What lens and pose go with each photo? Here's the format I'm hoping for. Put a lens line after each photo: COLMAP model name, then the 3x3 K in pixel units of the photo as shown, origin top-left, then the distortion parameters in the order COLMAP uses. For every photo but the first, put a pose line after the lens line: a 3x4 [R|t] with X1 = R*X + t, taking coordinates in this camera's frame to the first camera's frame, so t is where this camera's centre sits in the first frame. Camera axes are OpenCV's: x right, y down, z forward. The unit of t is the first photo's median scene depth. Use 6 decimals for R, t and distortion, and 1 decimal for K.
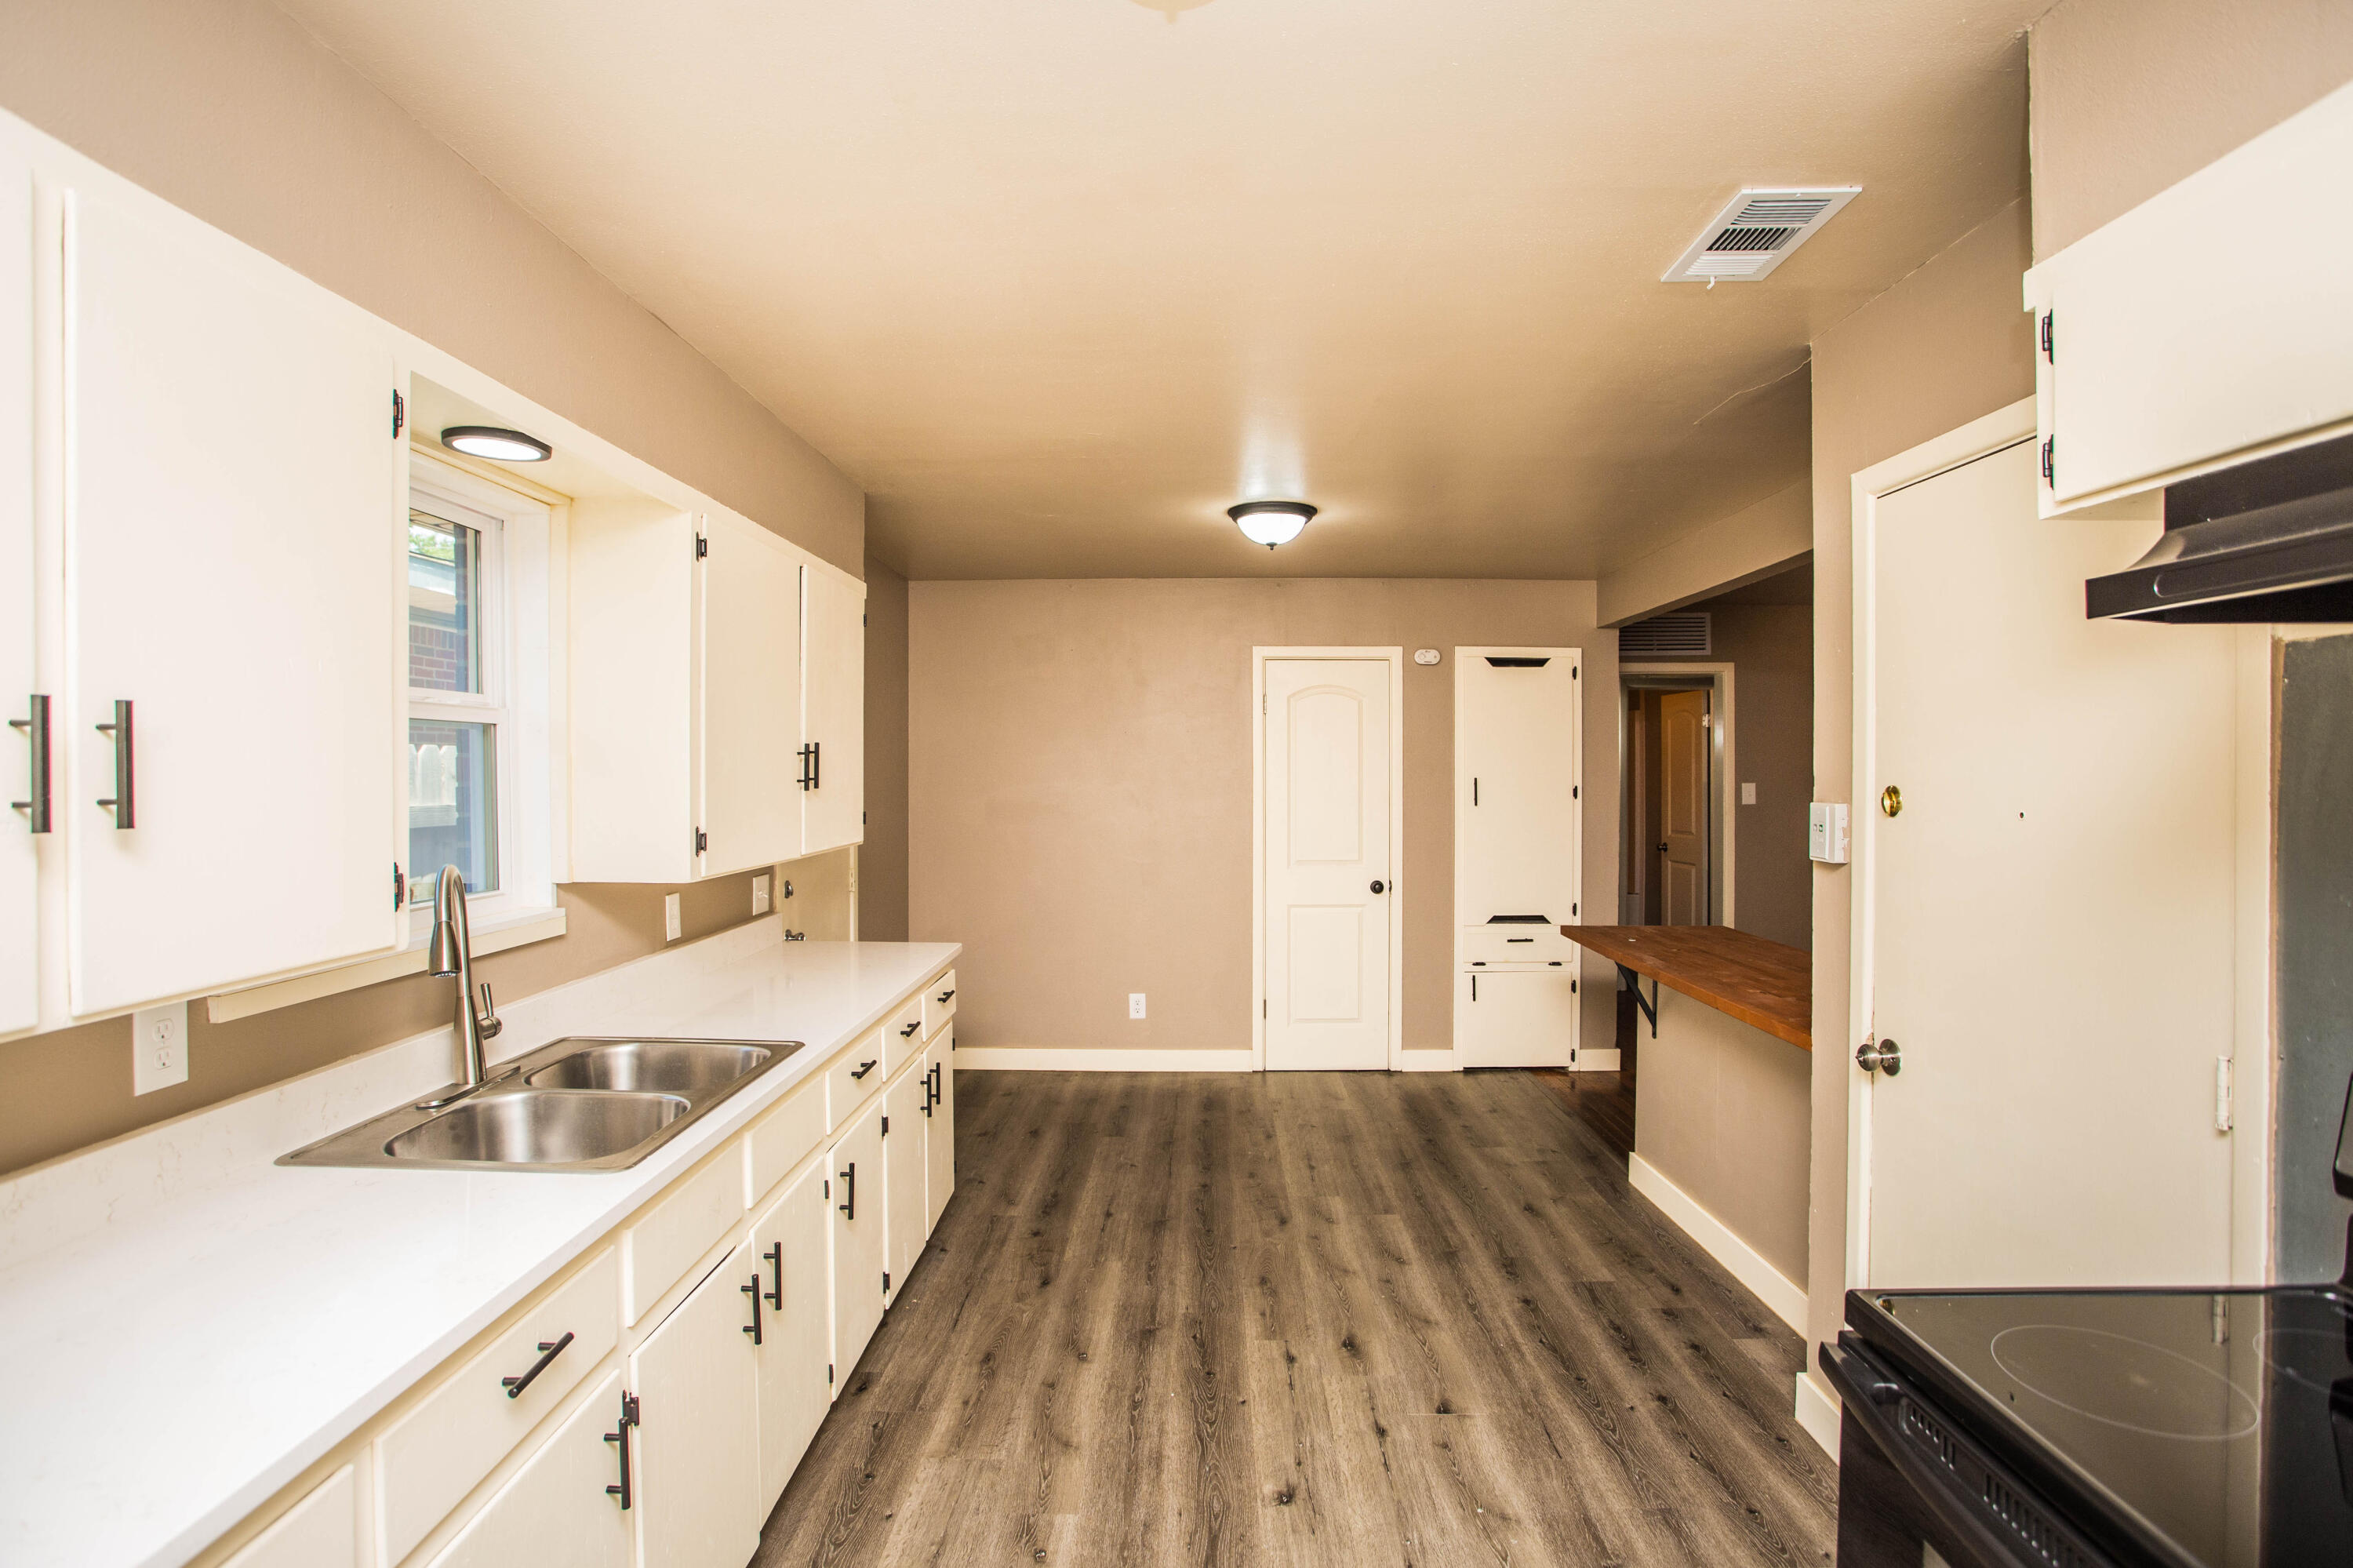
lens RADIAL K [[1144.5, 0, 1166.9], [0, 1144.5, 780.7], [0, 0, 1]] dist [-0.074784, 0.033102]
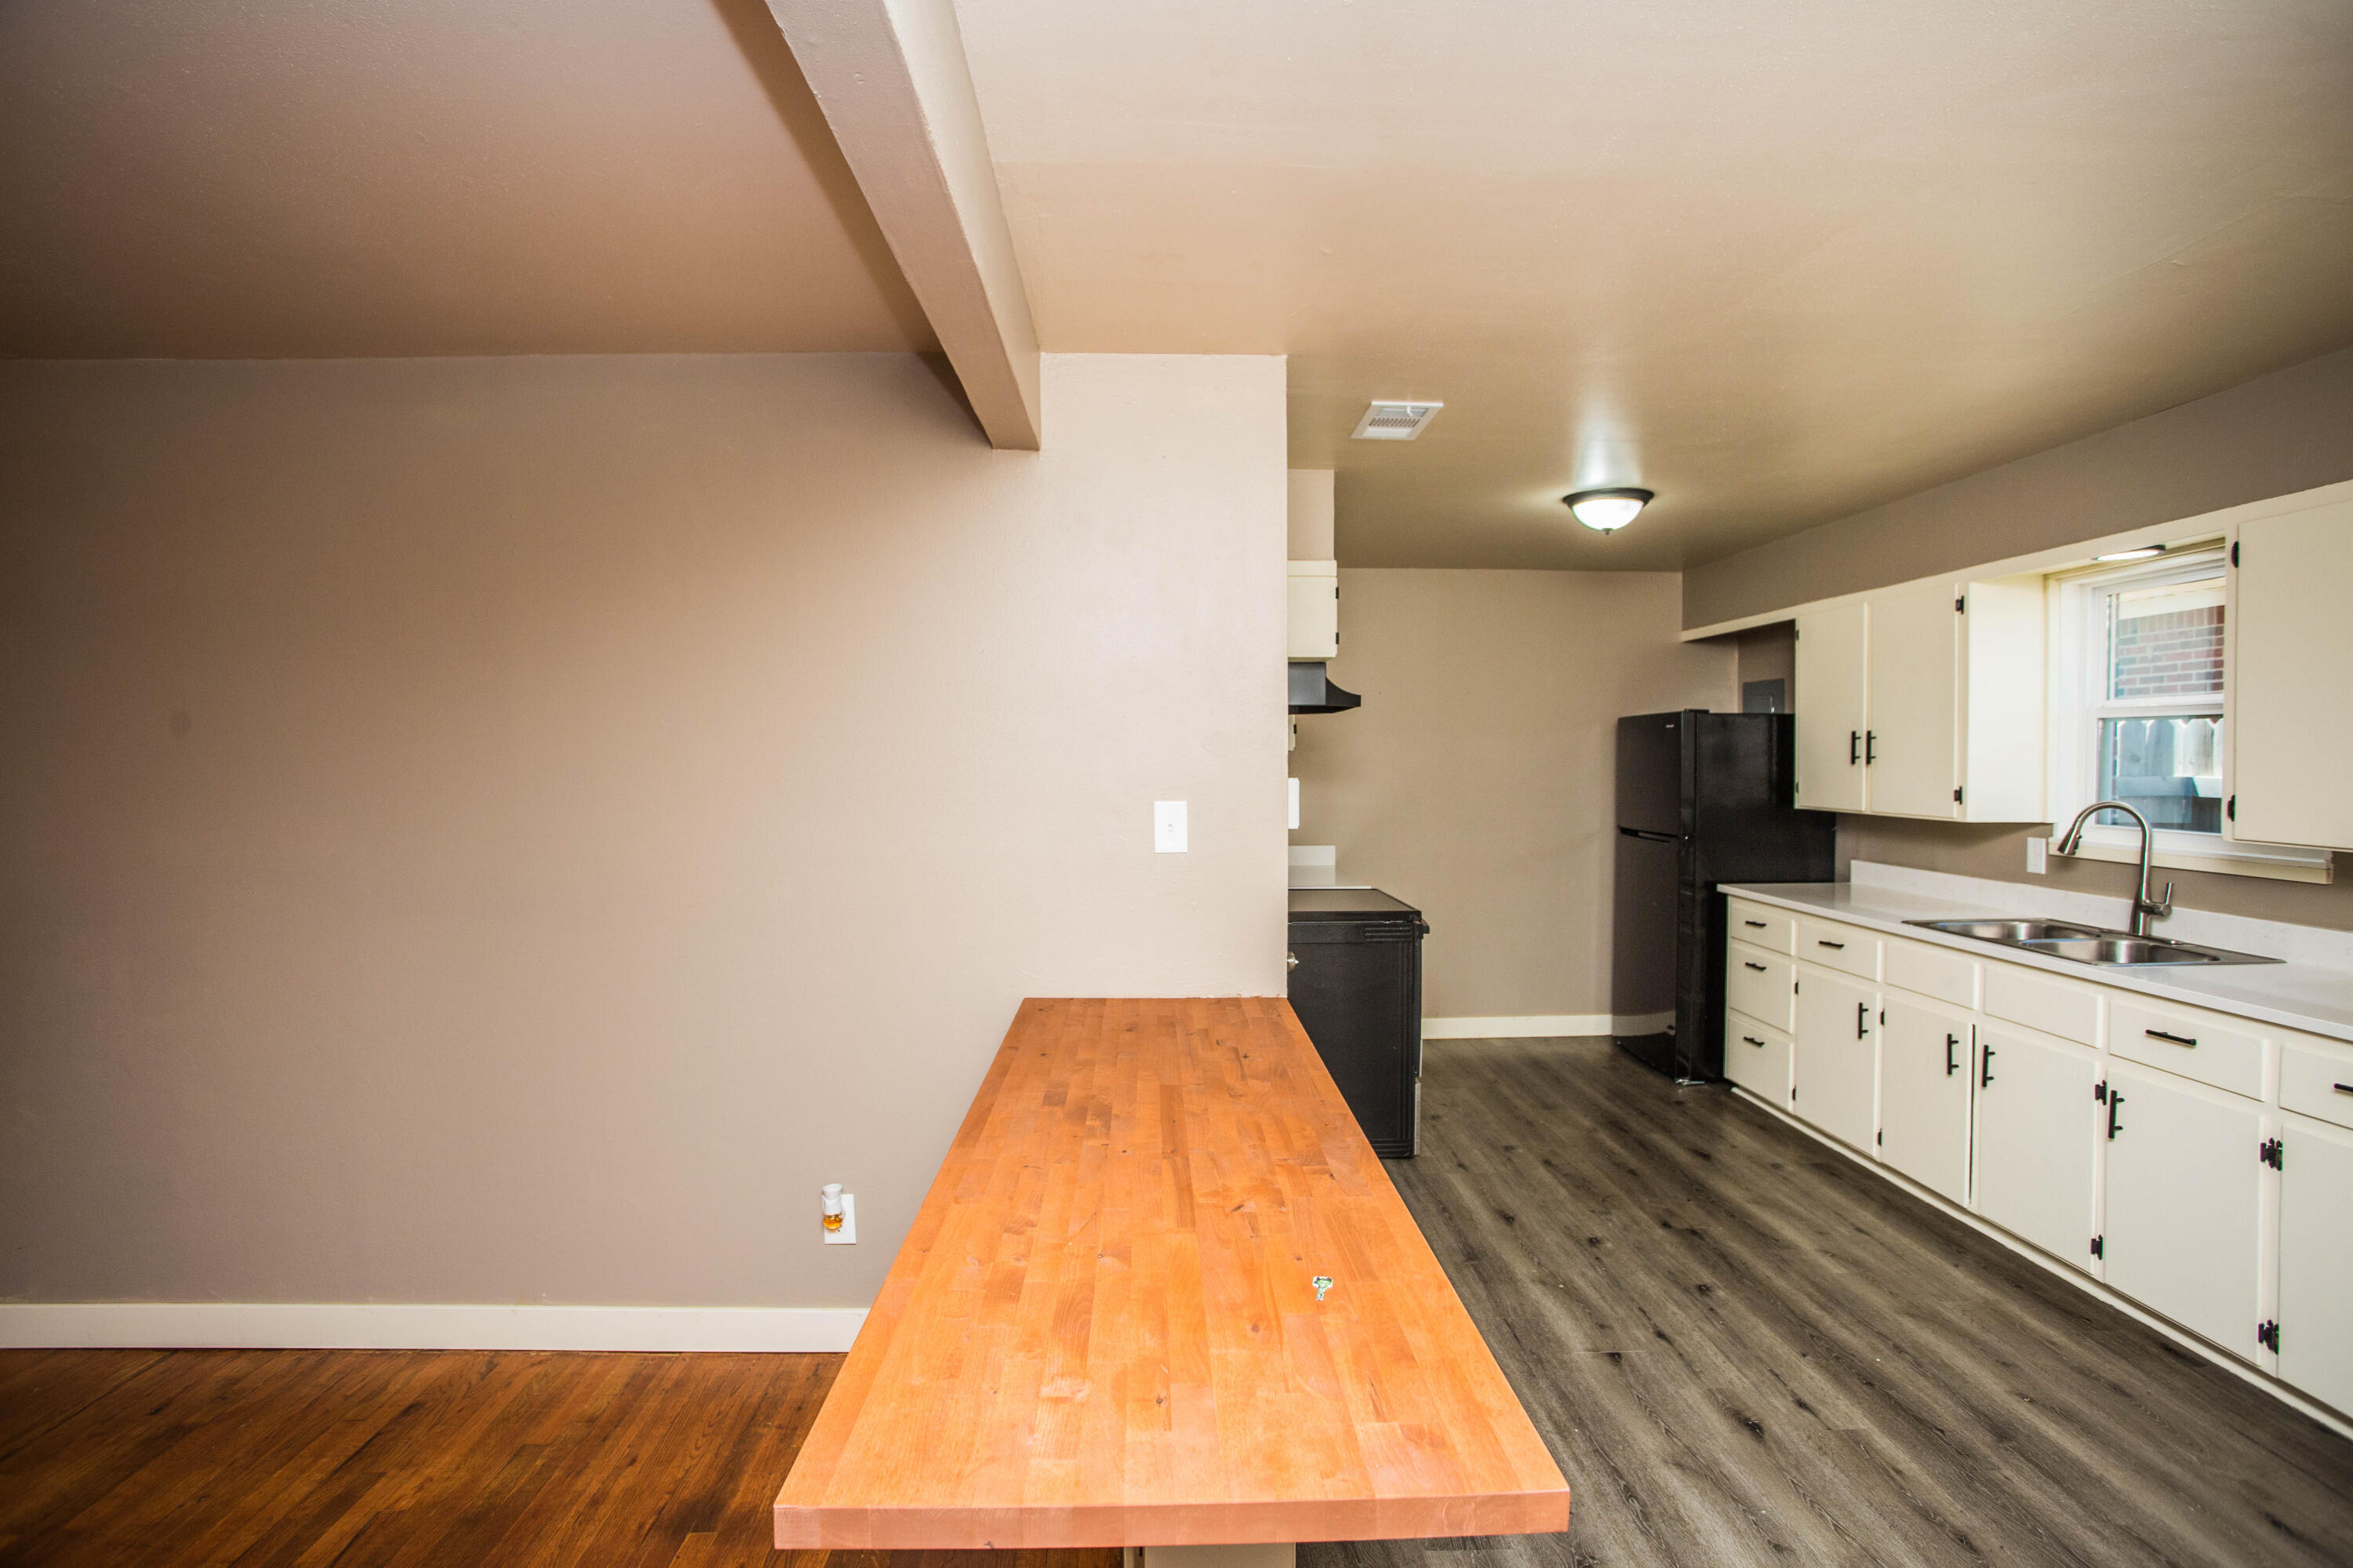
lens RADIAL K [[1144.5, 0, 1166.9], [0, 1144.5, 780.7], [0, 0, 1]] dist [-0.074784, 0.033102]
pose [[-0.998384, 0.005509, -0.056554, 0.696958], [0.003666, 0.999461, 0.032637, -0.013450], [0.056703, 0.032377, -0.997866, 1.928391]]
